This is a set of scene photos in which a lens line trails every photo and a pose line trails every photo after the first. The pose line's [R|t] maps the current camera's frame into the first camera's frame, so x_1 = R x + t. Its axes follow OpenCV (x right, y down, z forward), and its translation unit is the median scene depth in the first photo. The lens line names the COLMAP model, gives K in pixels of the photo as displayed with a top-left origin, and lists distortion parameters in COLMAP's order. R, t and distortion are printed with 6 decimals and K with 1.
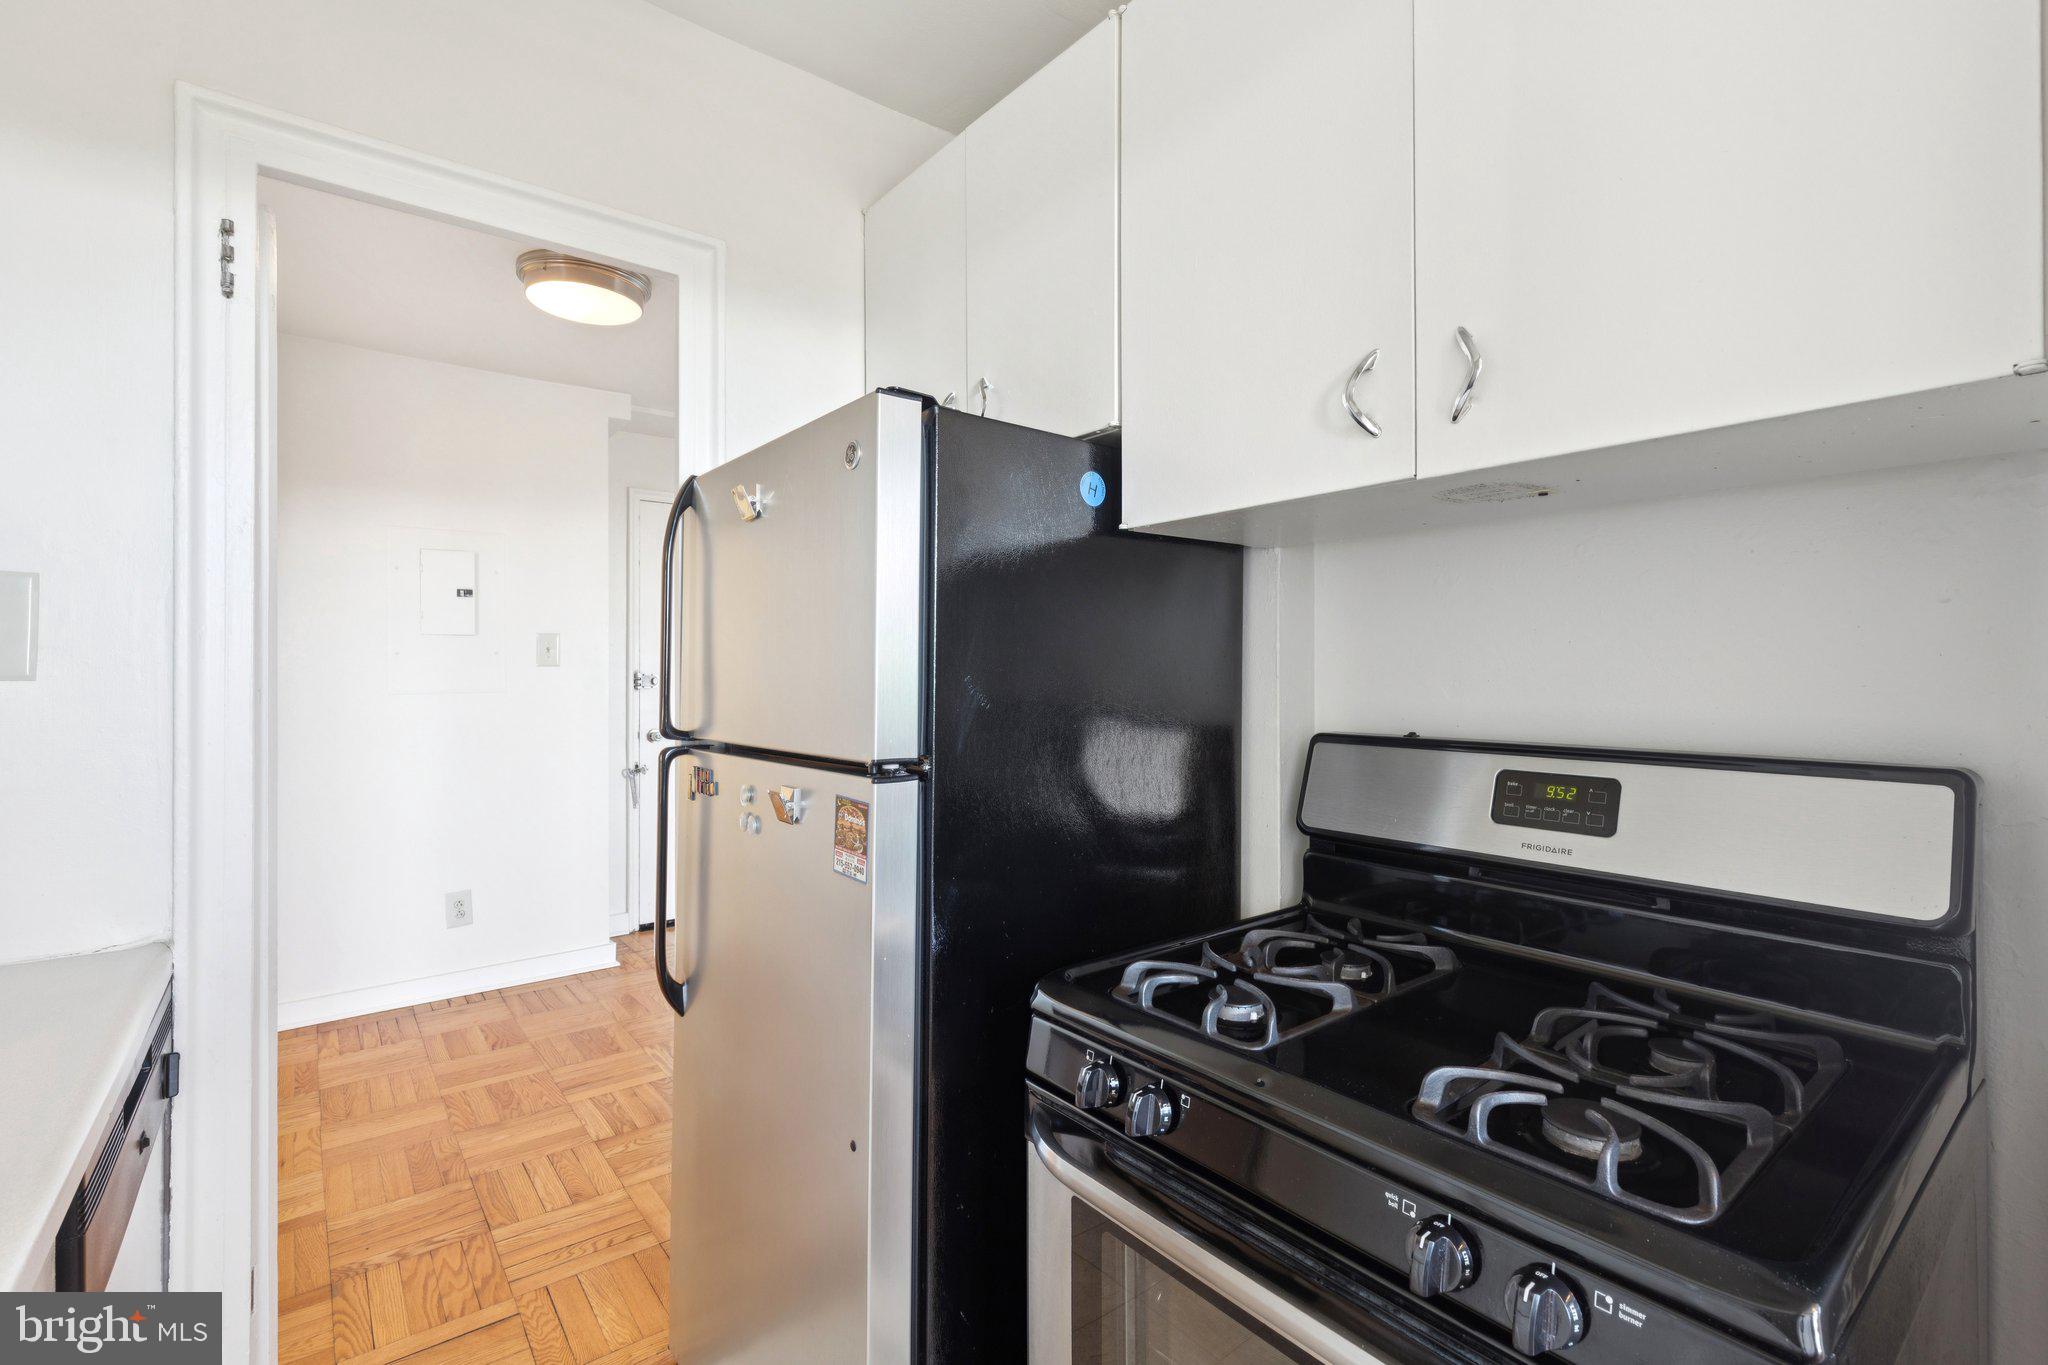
lens RADIAL K [[932.3, 0, 1010.7], [0, 932.3, 659.4], [0, 0, 1]] dist [0.005831, 0.000464]
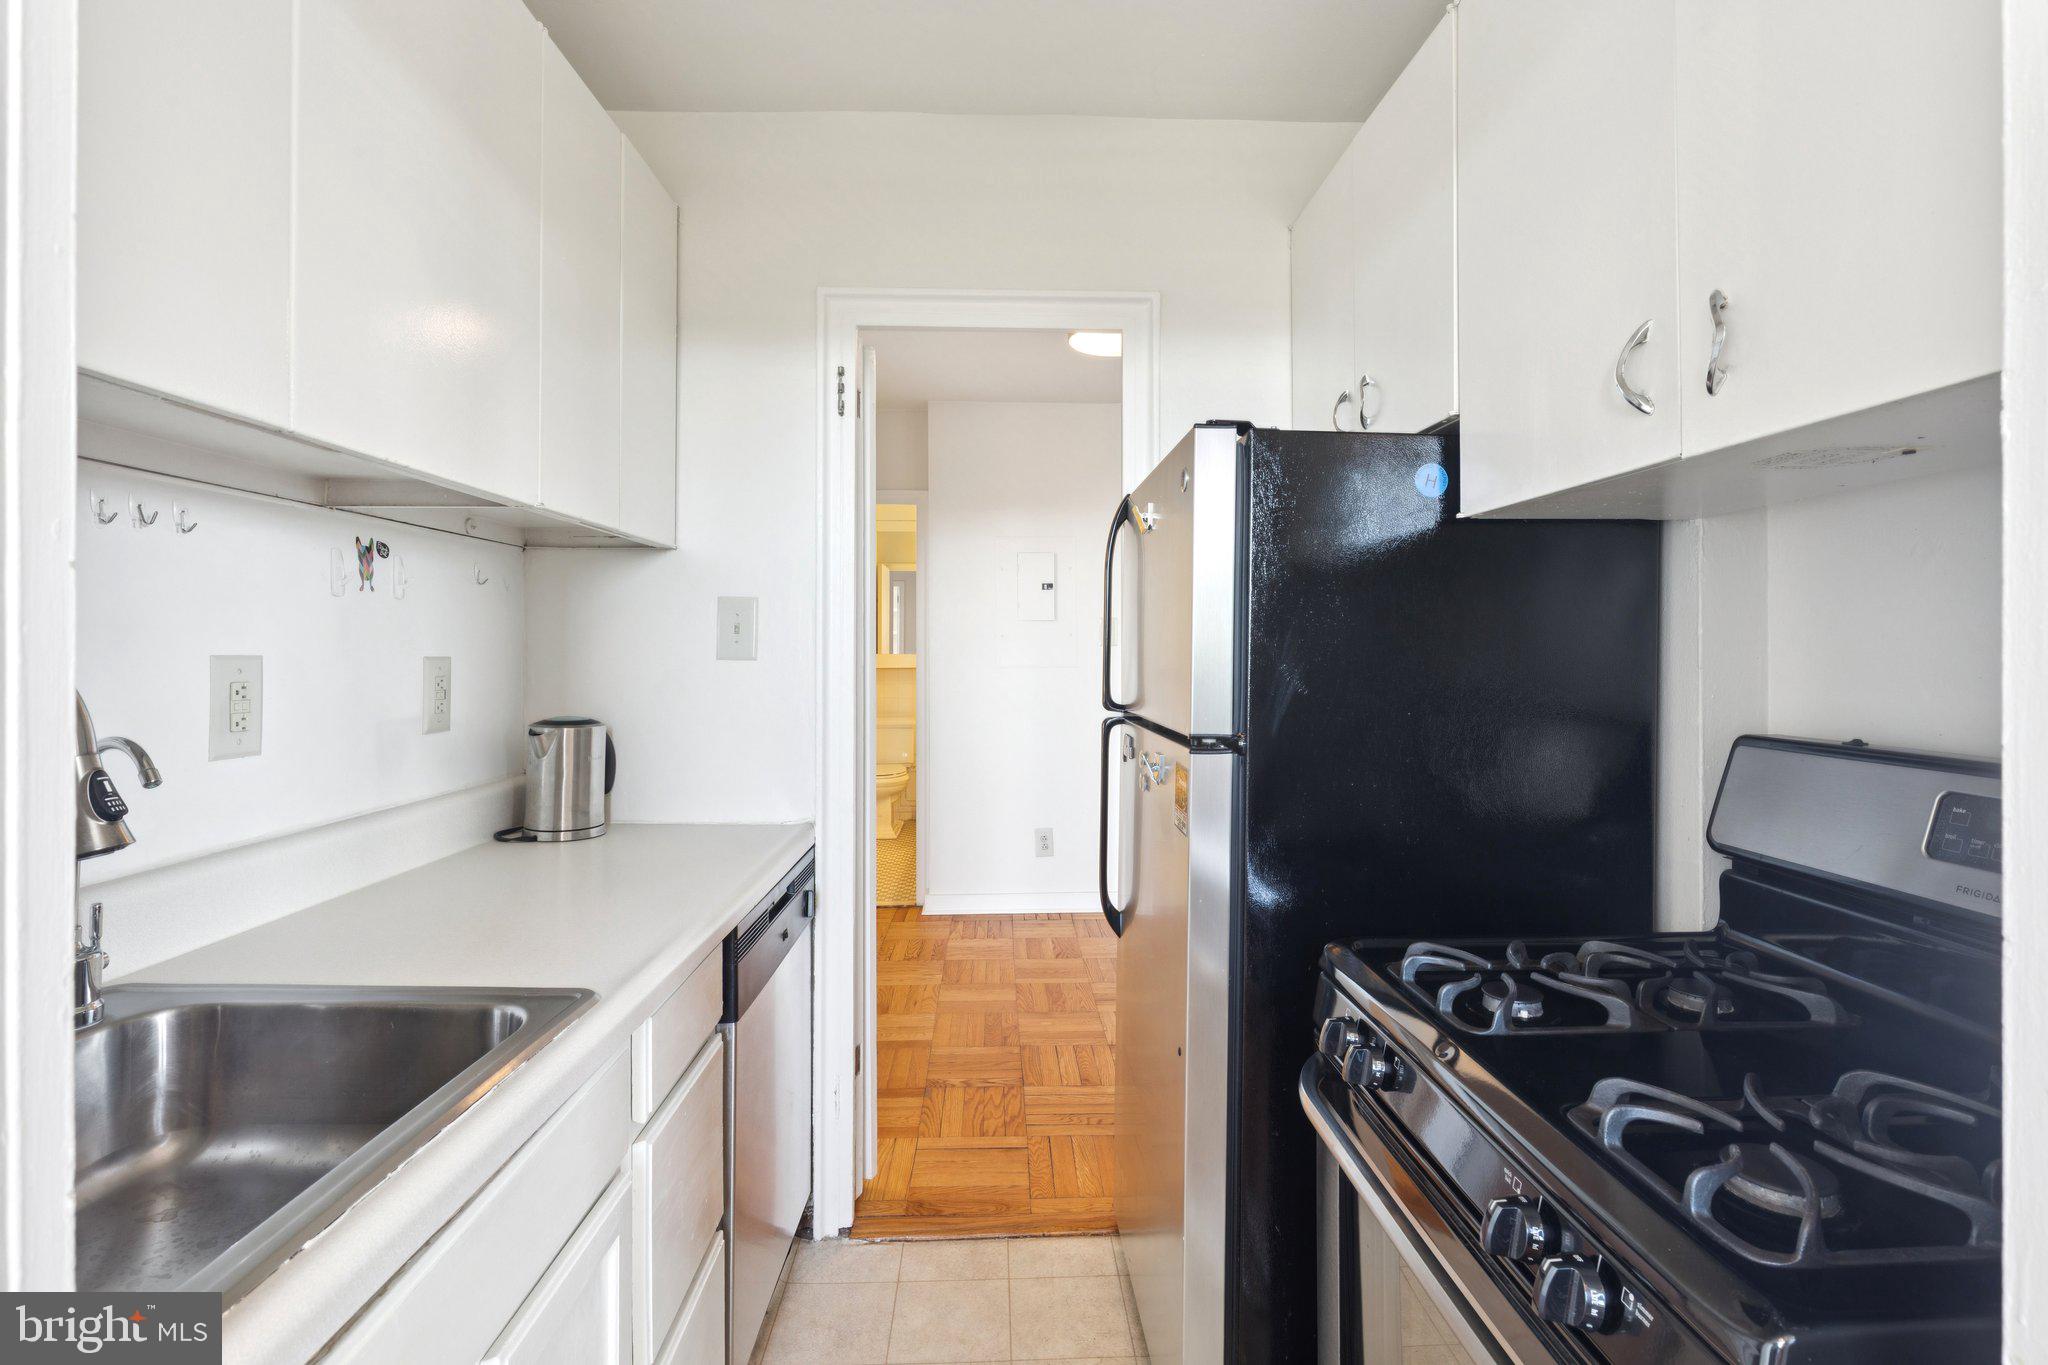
lens RADIAL K [[948.9, 0, 999.1], [0, 948.9, 624.9], [0, 0, 1]] dist [0.001964, -0.000577]
pose [[0.798685, -0.013709, -0.601594, 0.260330], [0.008162, 0.999895, -0.011949, -0.013485], [0.601694, 0.004633, 0.798713, -0.085223]]
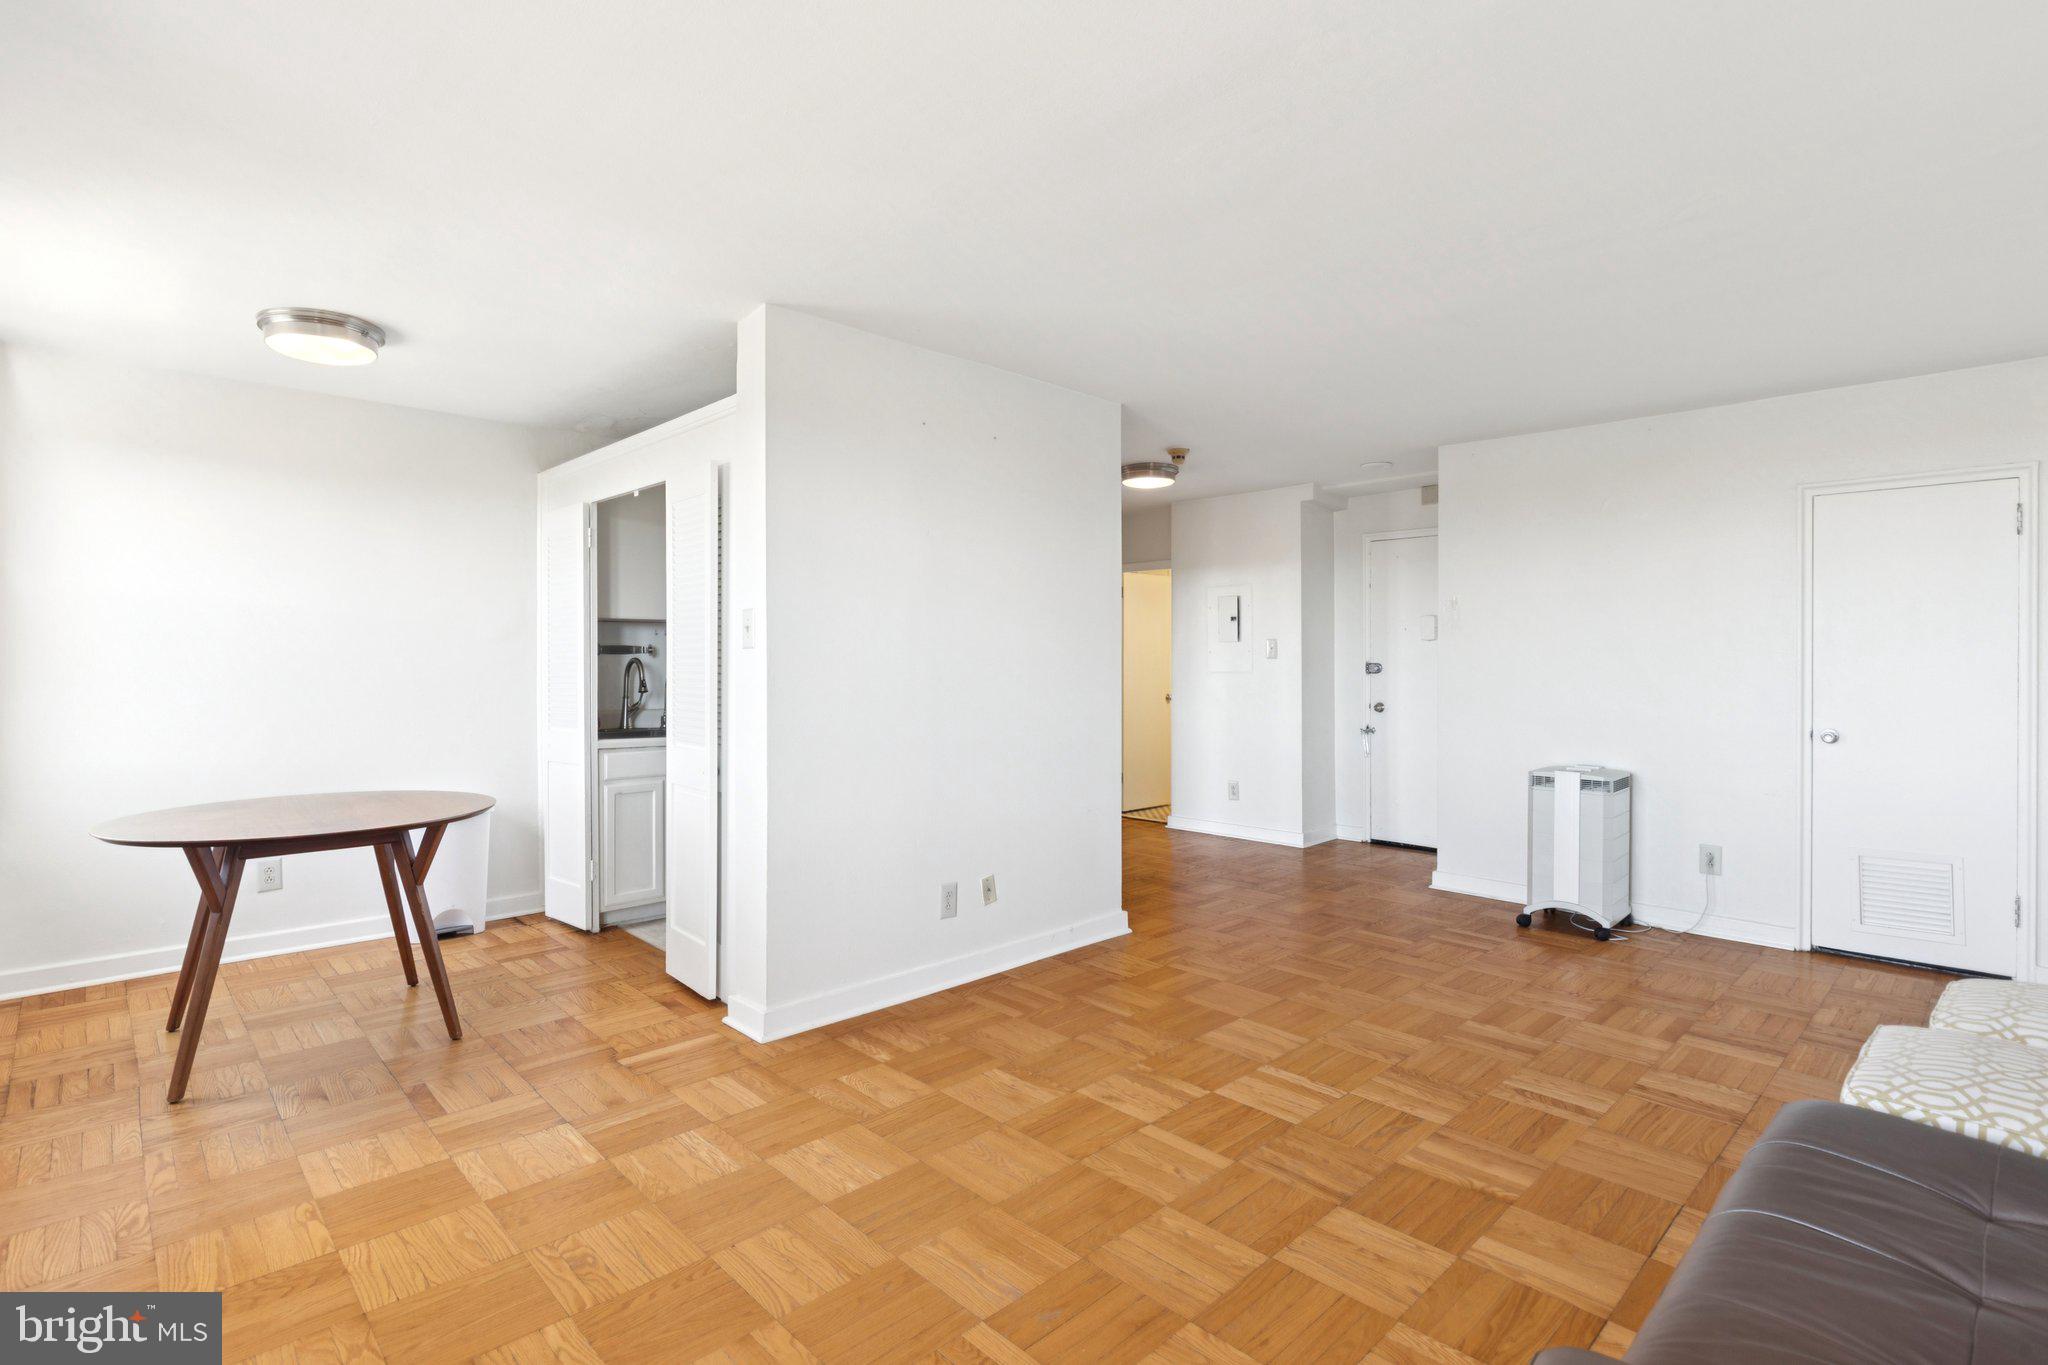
lens RADIAL K [[932.3, 0, 1010.7], [0, 932.3, 659.4], [0, 0, 1]] dist [0.005831, 0.000464]
pose [[0.109929, -0.005802, -0.993923, 2.612718], [0.017356, 0.999842, -0.003917, 0.015821], [0.993788, -0.016820, 0.110012, 0.819571]]
